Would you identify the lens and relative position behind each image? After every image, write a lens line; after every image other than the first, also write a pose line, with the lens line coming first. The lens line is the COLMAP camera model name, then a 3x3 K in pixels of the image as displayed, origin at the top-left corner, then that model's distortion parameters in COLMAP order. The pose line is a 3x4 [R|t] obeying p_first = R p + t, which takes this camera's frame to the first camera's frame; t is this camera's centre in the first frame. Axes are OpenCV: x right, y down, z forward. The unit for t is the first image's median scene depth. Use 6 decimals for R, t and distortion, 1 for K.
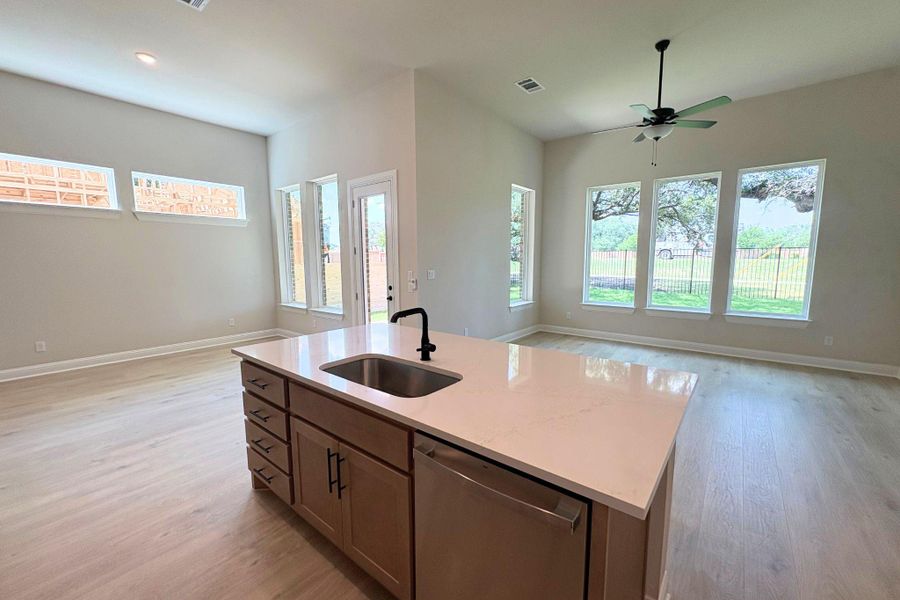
lens RADIAL K [[358.4, 0, 453.3], [0, 358.4, 301.2], [0, 0, 1]] dist [0.001644, 0.000220]
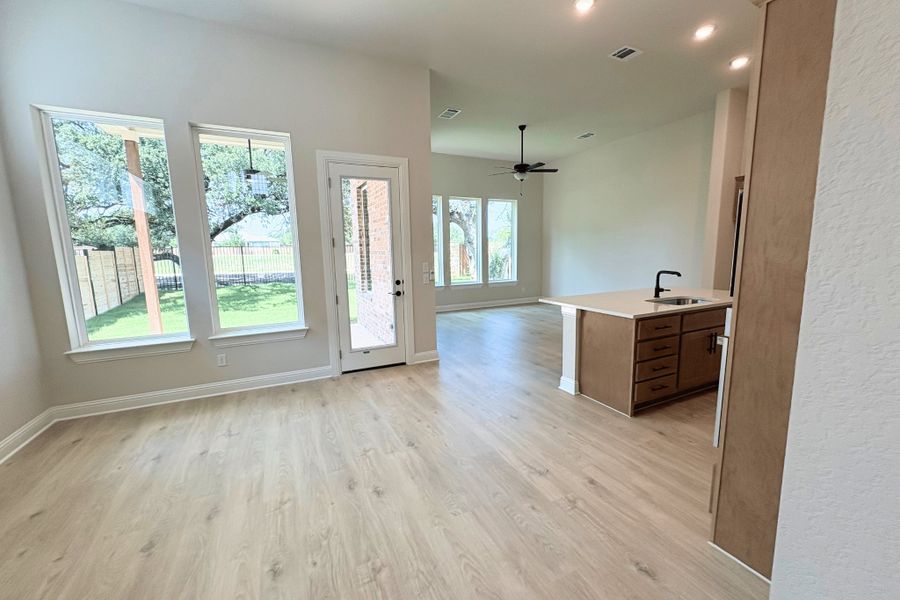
lens RADIAL K [[358.4, 0, 450.7], [0, 358.4, 297.4], [0, 0, 1]] dist [0.001644, 0.000220]
pose [[0.429990, -0.123064, 0.894407, -0.859225], [0.123884, 0.989338, 0.076568, -0.047497], [-0.894294, 0.077879, 0.440651, 0.420872]]
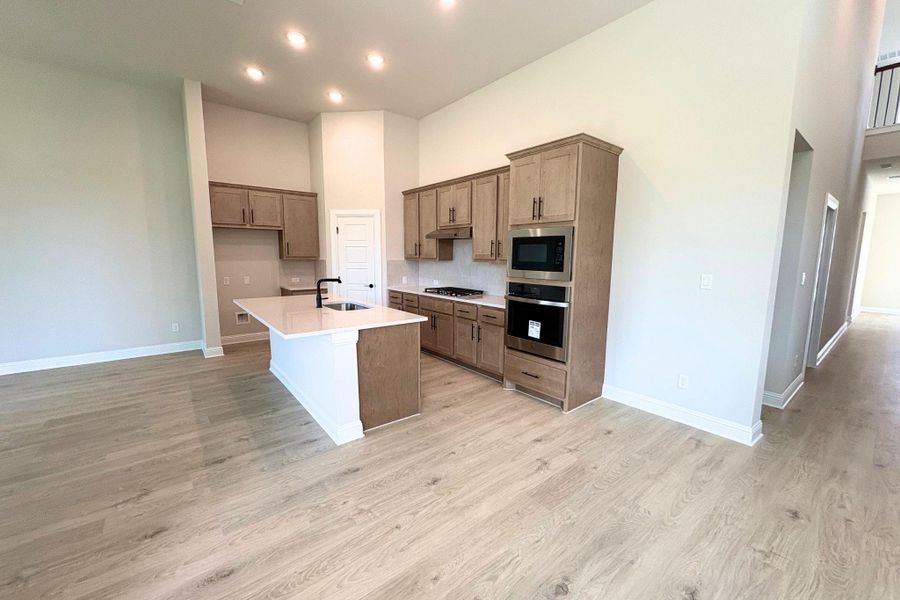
lens RADIAL K [[358.4, 0, 450.7], [0, 358.4, 300.9], [0, 0, 1]] dist [0.001644, 0.000220]
pose [[-0.974528, -0.031088, 0.222102, -0.422767], [0.025109, 0.968994, 0.245806, -0.113396], [-0.222857, 0.245122, -0.943531, 0.953138]]
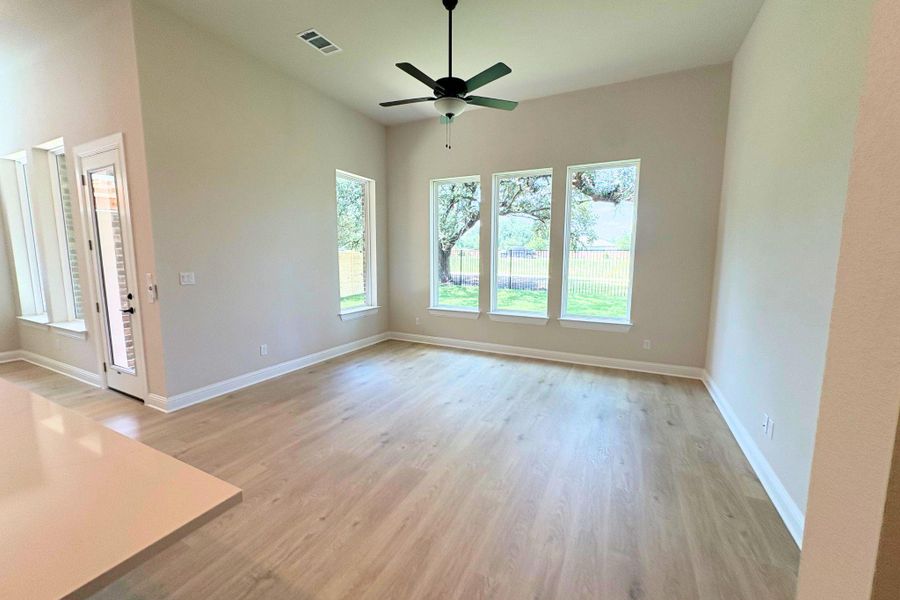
lens RADIAL K [[358.4, 0, 445.8], [0, 358.4, 298.9], [0, 0, 1]] dist [0.001644, 0.000220]
pose [[0.978587, -0.015025, 0.205285, 0.273035], [0.015358, 0.999882, -0.000026, -0.019972], [-0.205260, 0.003178, 0.978702, 0.136226]]
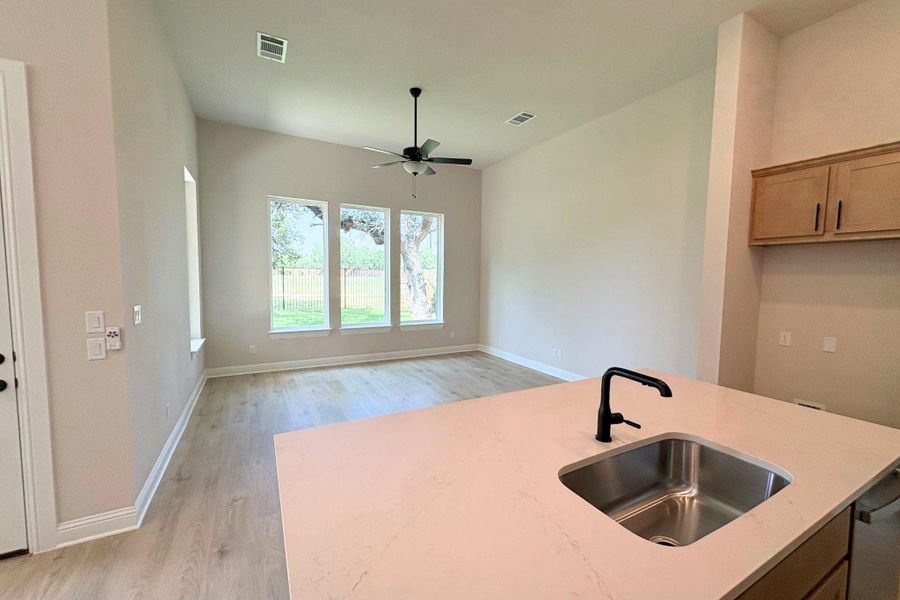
lens RADIAL K [[358.4, 0, 449.2], [0, 358.4, 299.6], [0, 0, 1]] dist [0.001644, 0.000220]
pose [[0.392447, -0.053132, 0.918239, -0.301876], [0.095782, 0.995263, 0.016652, -0.054812], [-0.914774, 0.081416, 0.395678, 0.358727]]
